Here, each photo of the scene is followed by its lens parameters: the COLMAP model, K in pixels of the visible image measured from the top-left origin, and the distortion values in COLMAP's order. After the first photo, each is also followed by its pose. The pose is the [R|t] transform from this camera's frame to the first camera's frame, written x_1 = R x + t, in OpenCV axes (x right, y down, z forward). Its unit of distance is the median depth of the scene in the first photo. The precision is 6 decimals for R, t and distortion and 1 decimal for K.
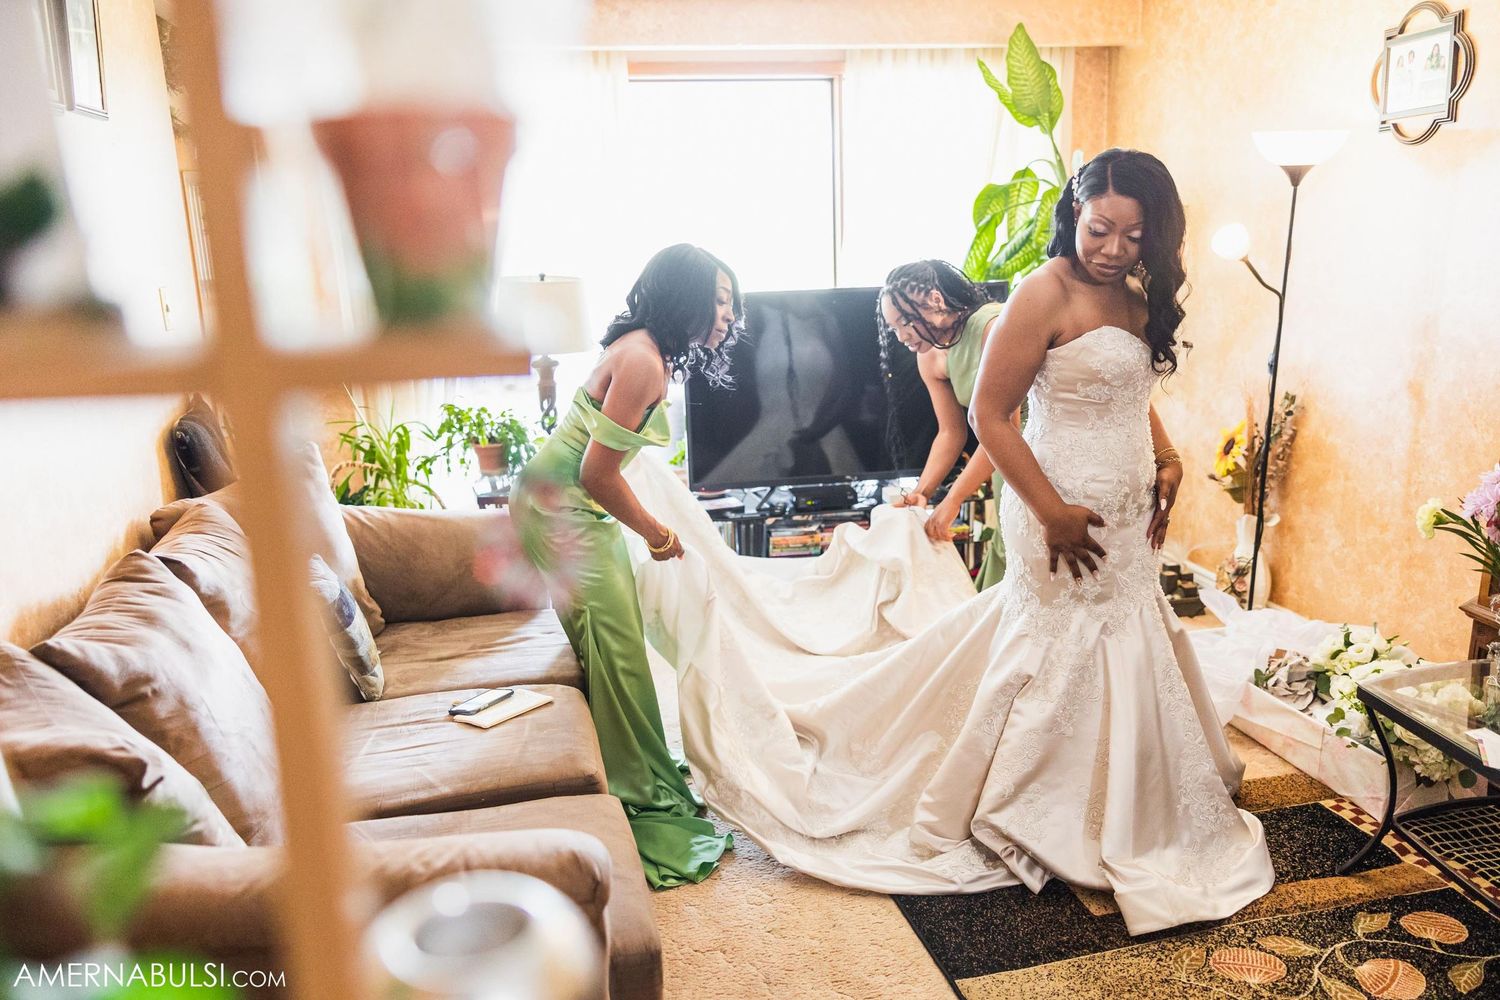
lens RADIAL K [[1172.8, 0, 749.0], [0, 1172.8, 499.6], [0, 0, 1]] dist [-0.001719, -0.002063]
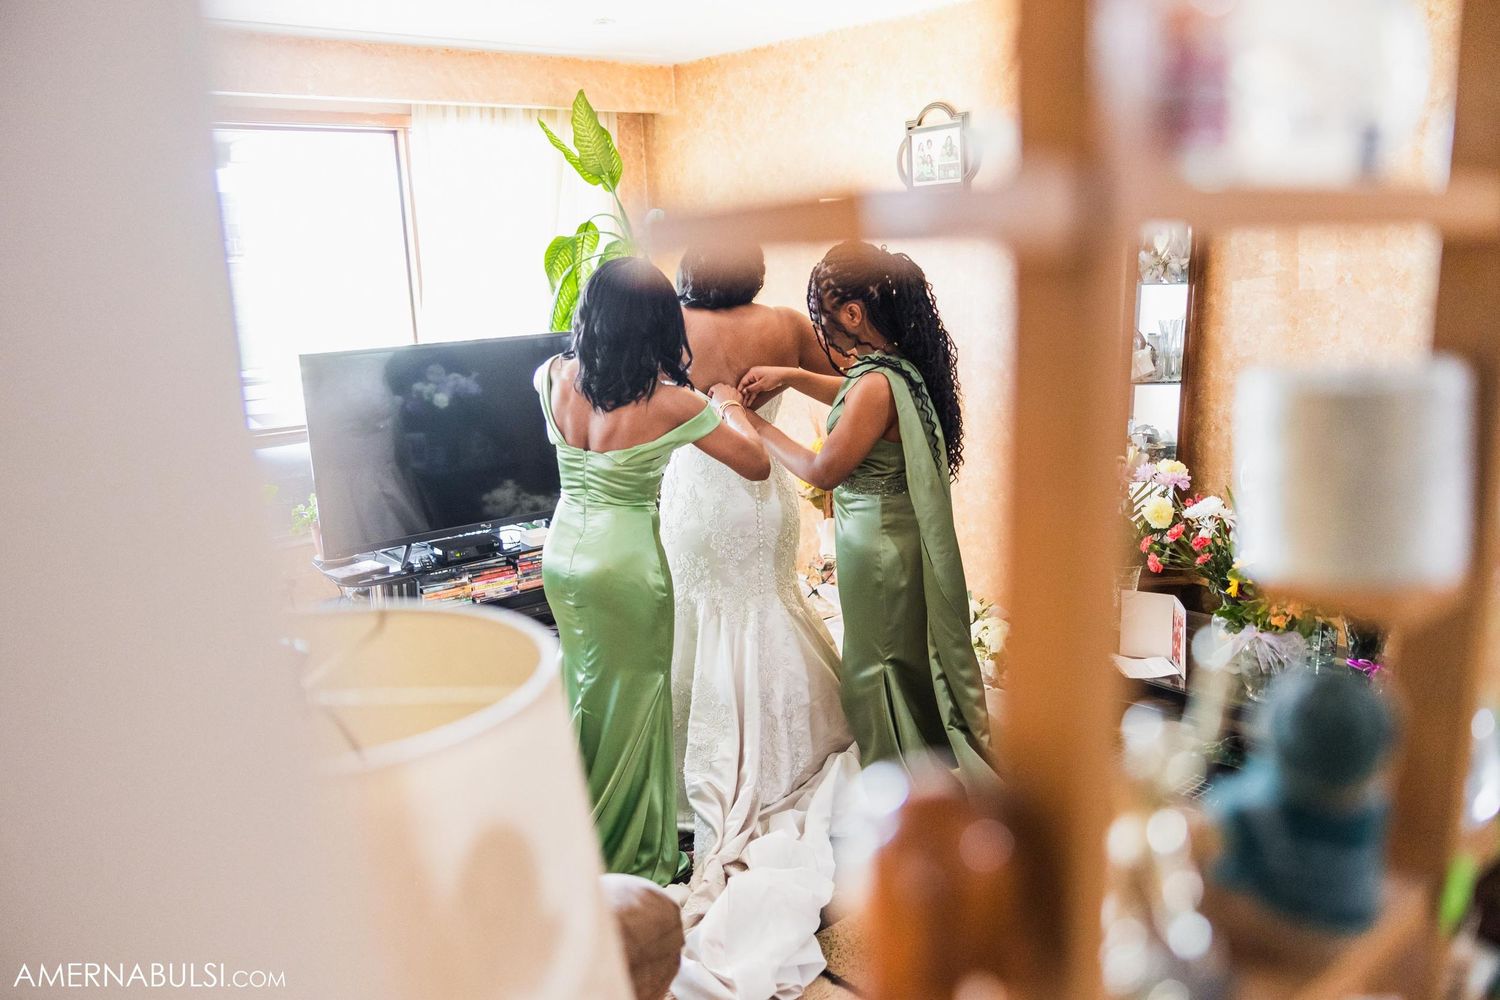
lens RADIAL K [[1172.8, 0, 752.4], [0, 1172.8, 503.2], [0, 0, 1]] dist [-0.001719, -0.002063]
pose [[0.874985, -0.105175, 0.472587, -0.178946], [0.115972, 0.993232, 0.006326, -0.016753], [-0.470054, 0.049271, 0.881261, -0.006712]]
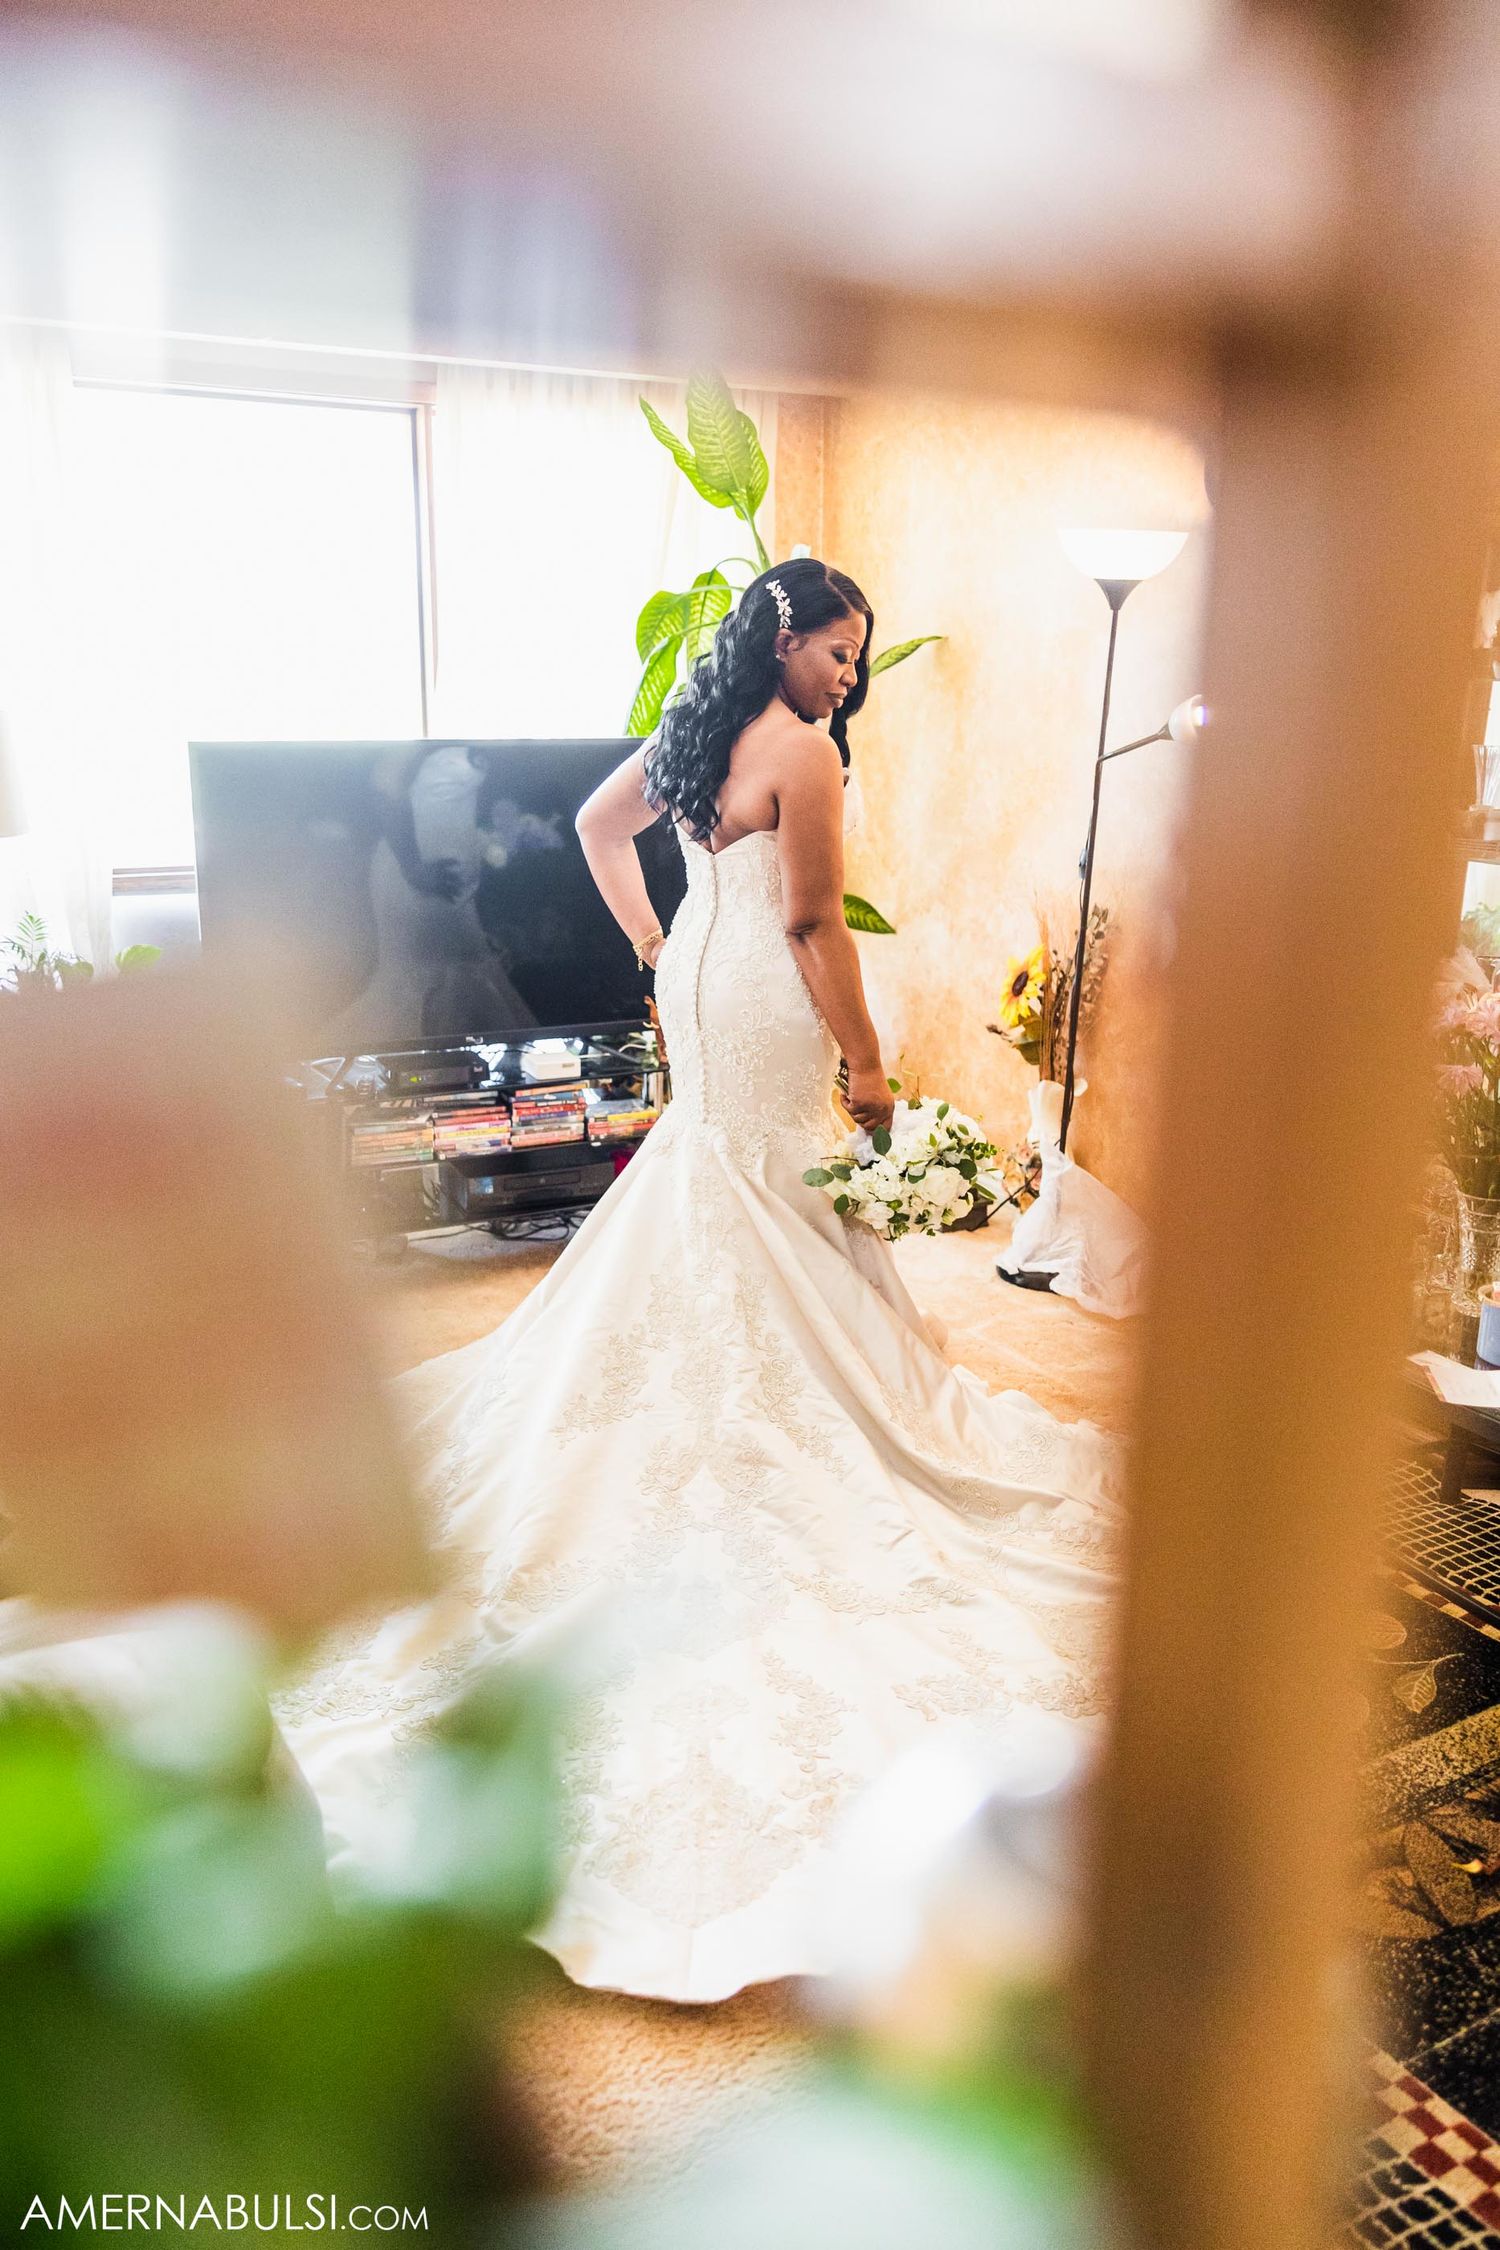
lens RADIAL K [[1759.1, 0, 756.9], [0, 1759.1, 1124.2], [0, 0, 1]] dist [-0.001719, -0.002063]
pose [[0.955344, -0.032992, 0.293649, -0.046060], [0.026846, 0.999328, 0.024938, 0.007176], [-0.294274, -0.015941, 0.955588, 0.036925]]
